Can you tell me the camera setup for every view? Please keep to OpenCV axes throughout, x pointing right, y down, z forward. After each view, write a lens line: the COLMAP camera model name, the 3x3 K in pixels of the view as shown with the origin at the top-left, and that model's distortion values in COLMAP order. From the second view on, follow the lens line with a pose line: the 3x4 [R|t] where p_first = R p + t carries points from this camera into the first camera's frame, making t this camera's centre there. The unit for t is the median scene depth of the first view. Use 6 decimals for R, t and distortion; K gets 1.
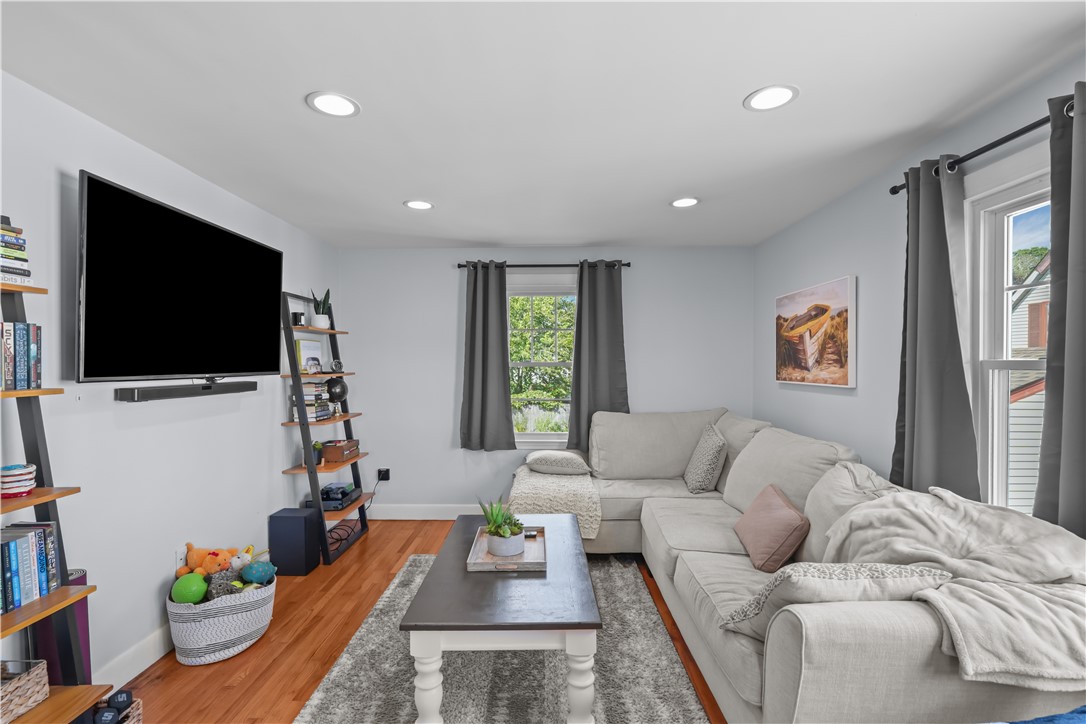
lens RADIAL K [[507.7, 0, 543.0], [0, 507.7, 362.0], [0, 0, 1]] dist [-0.001648, -0.001234]
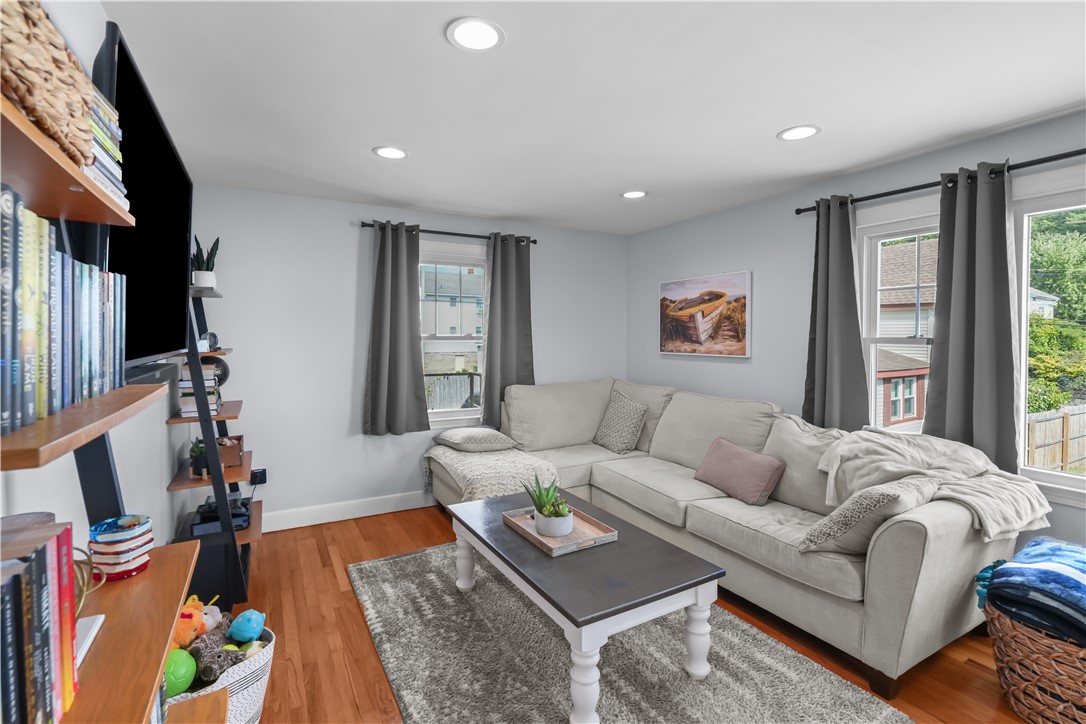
lens RADIAL K [[508.2, 0, 544.5], [0, 508.2, 334.3], [0, 0, 1]] dist [-0.001777, 0.000157]
pose [[0.865101, 0.004378, 0.501578, -0.462911], [-0.005743, 0.999983, 0.001175, -0.006314], [-0.501564, -0.003897, 0.865112, 0.129651]]
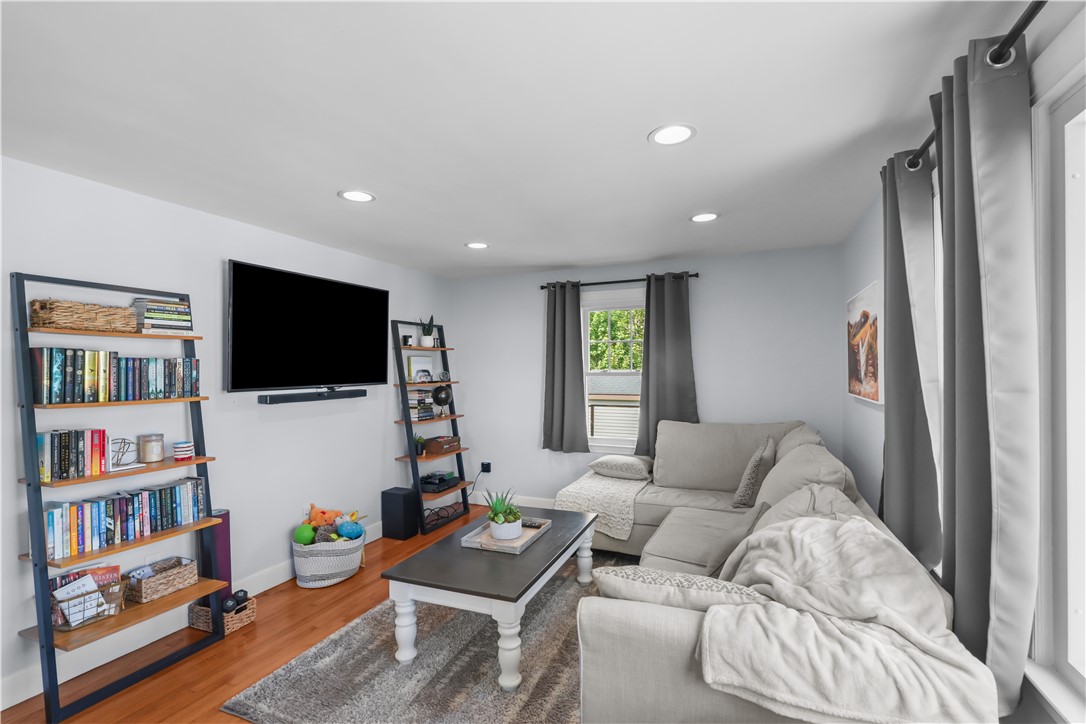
lens RADIAL K [[502.4, 0, 541.4], [0, 502.4, 357.8], [0, 0, 1]] dist [-0.002869, 0.000039]
pose [[0.922795, -0.013316, -0.385062, 0.369504], [0.008478, 0.999862, -0.014259, -0.022707], [0.385199, 0.009893, 0.922780, -0.048958]]
